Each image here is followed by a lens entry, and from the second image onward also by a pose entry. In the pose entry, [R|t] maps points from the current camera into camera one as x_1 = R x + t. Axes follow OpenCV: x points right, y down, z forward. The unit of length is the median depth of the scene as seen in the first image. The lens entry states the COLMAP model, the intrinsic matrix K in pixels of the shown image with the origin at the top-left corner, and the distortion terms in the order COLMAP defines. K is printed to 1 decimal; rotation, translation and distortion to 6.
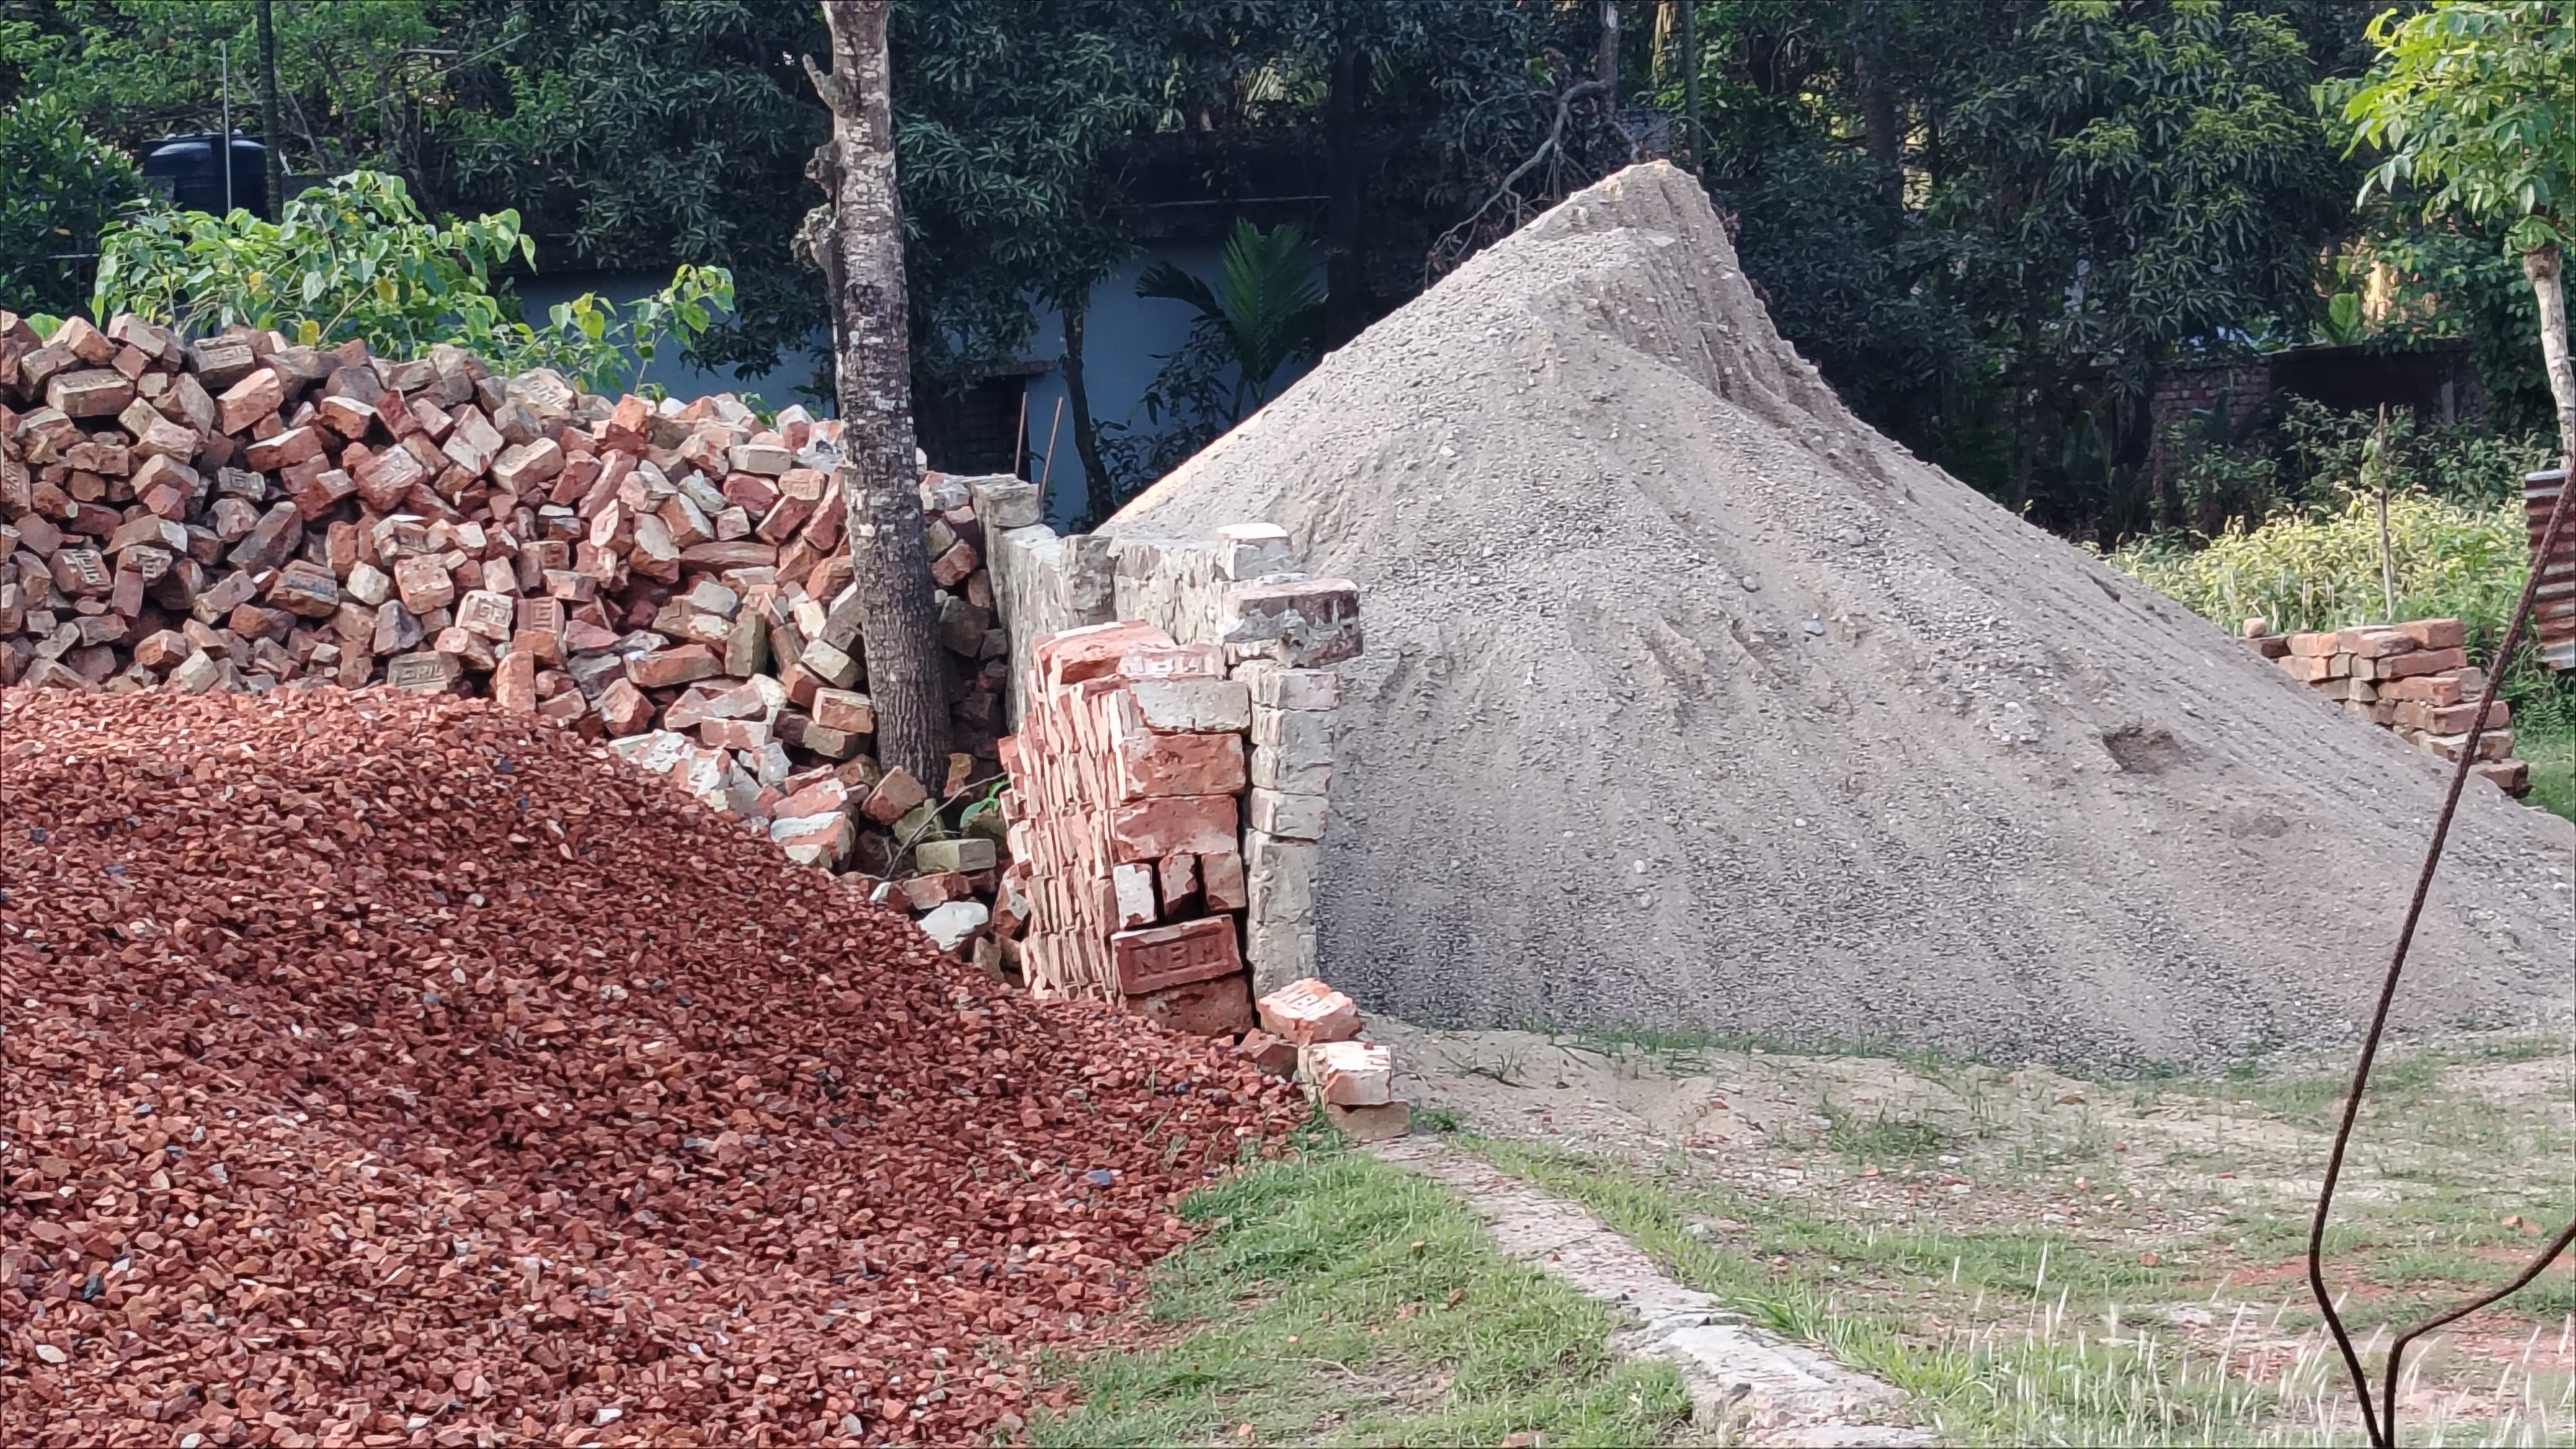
lens RADIAL K [[6915.2, 0, 1289.6], [0, 6915.2, 731.4], [0, 0, 1]] dist [0.102248, 0.000000]
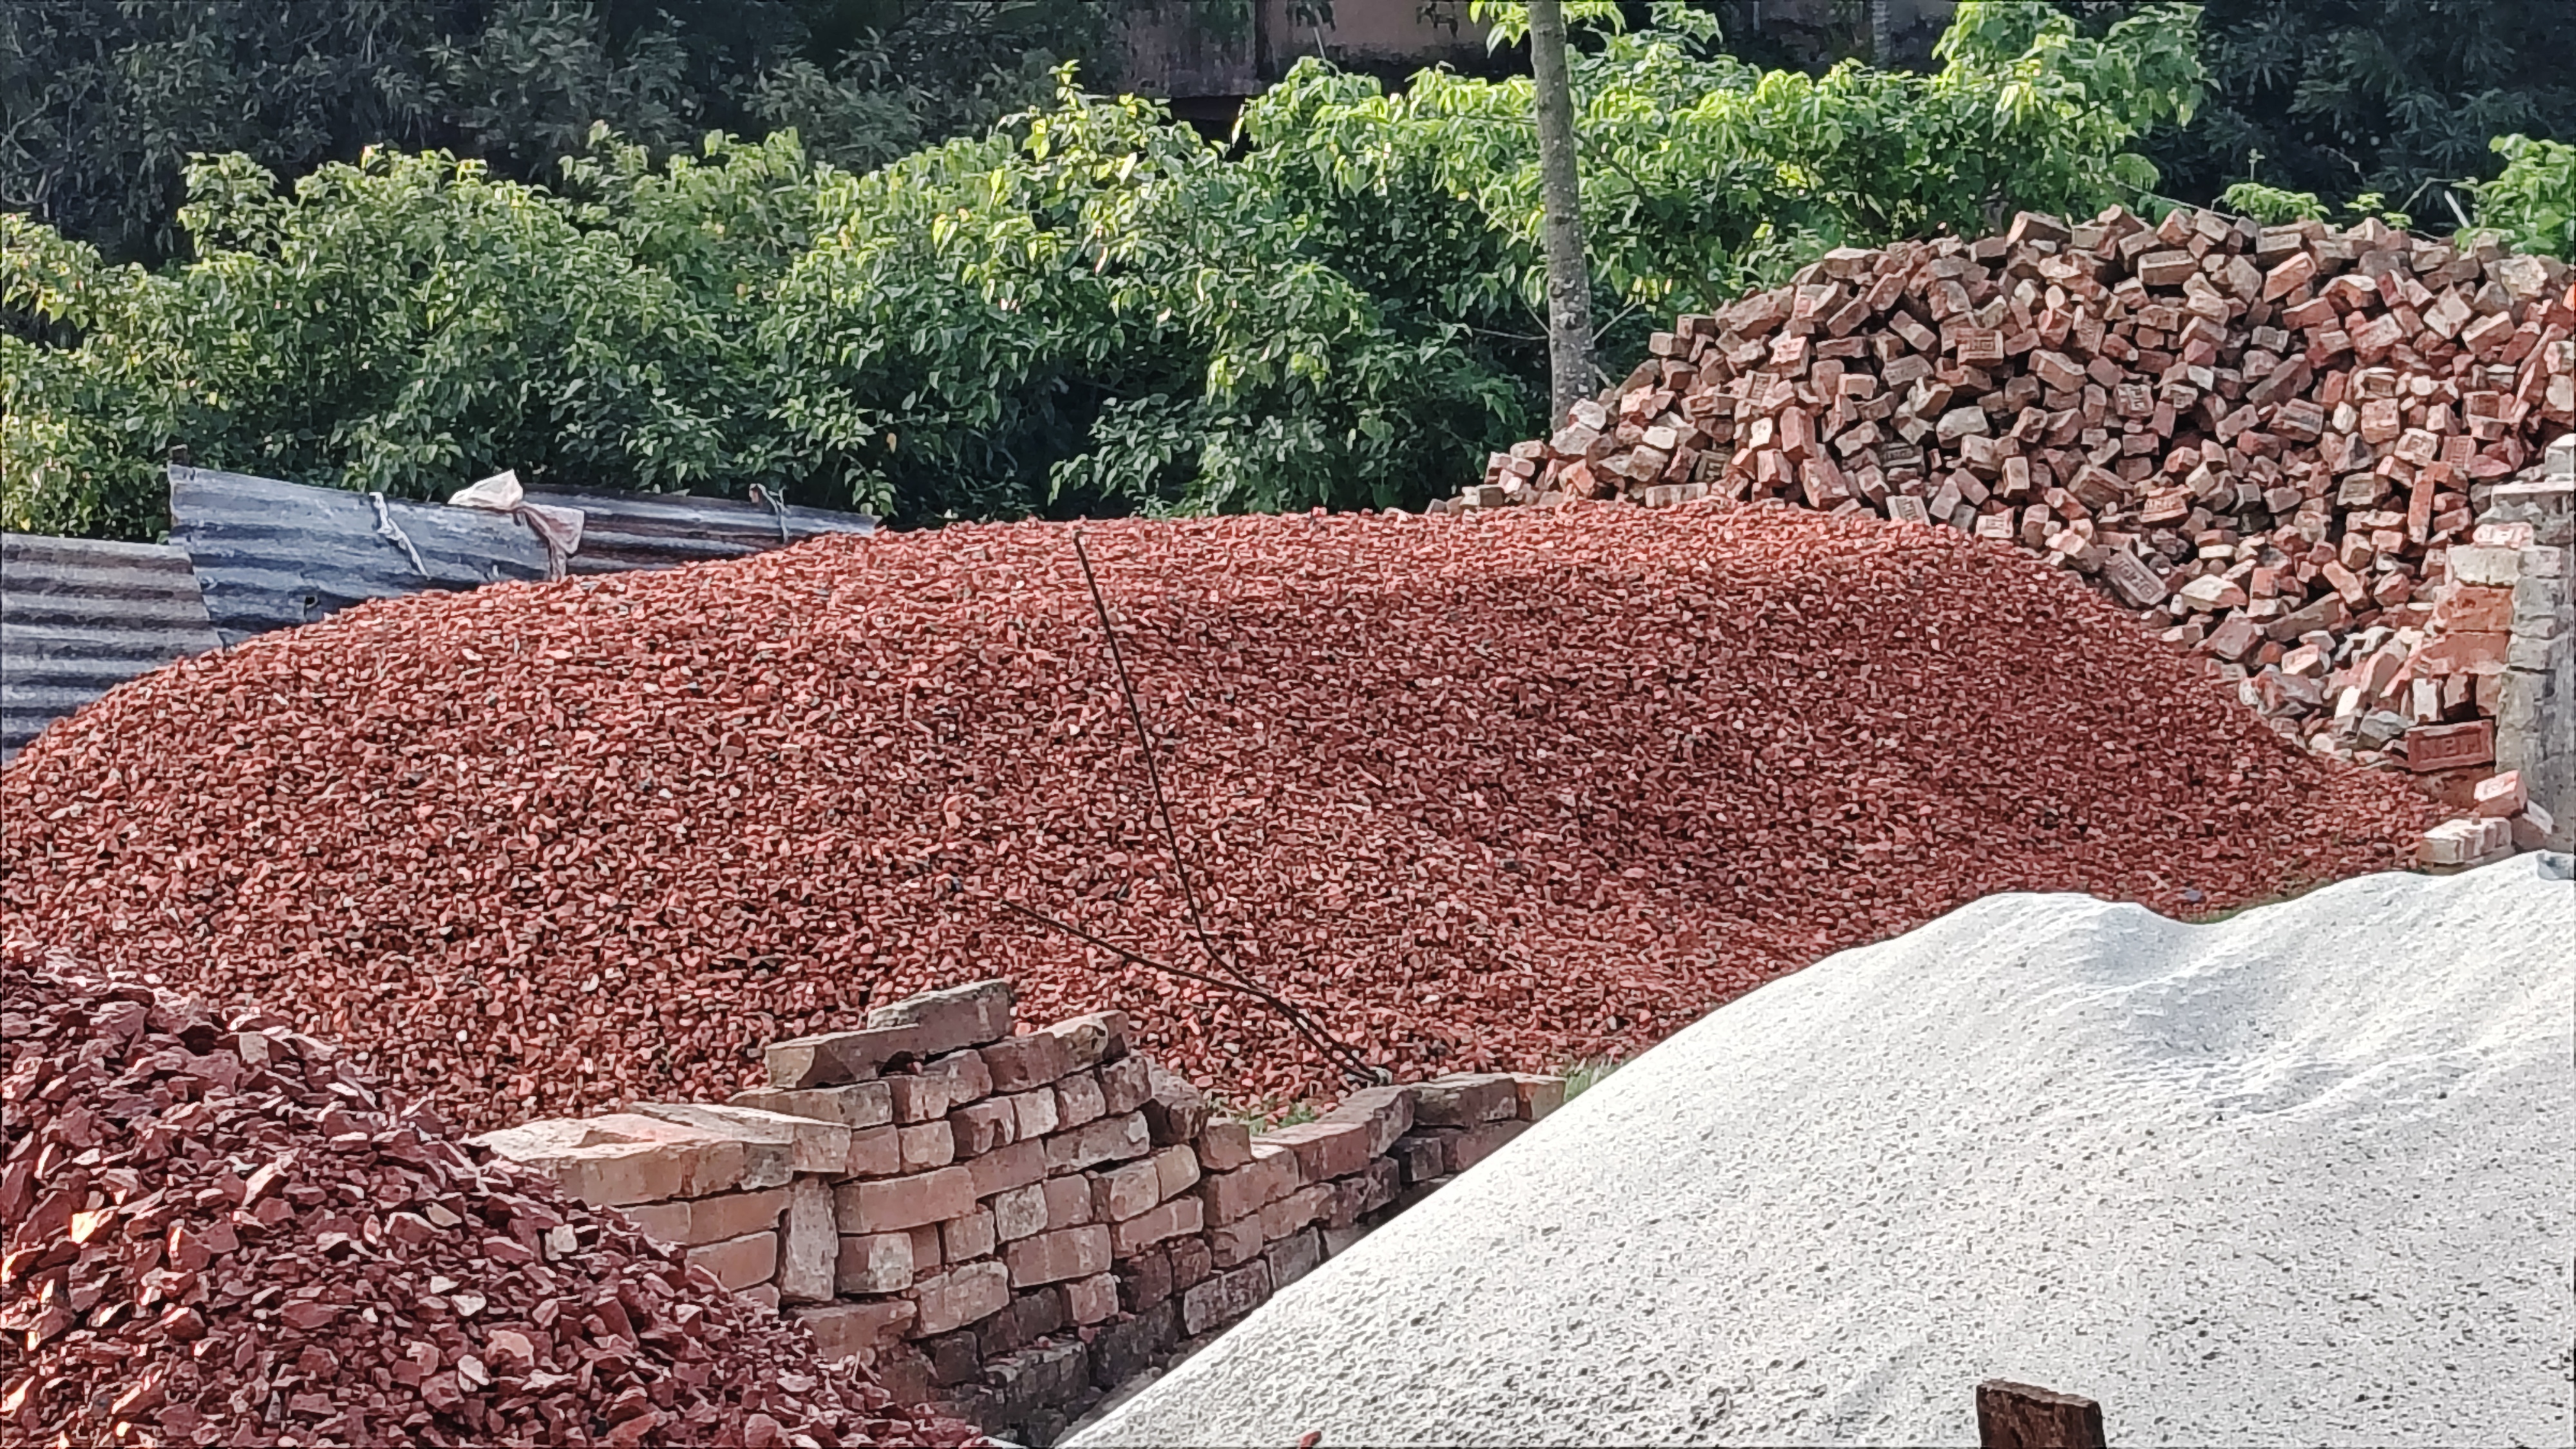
lens RADIAL K [[6915.2, 0, 1297.6], [0, 6915.2, 723.2], [0, 0, 1]] dist [0.102248, 0.000000]
pose [[0.830454, 0.075672, -0.551924, 0.441223], [-0.045917, 0.996658, 0.067558, -0.043840], [0.555192, -0.030761, 0.831153, -0.223268]]
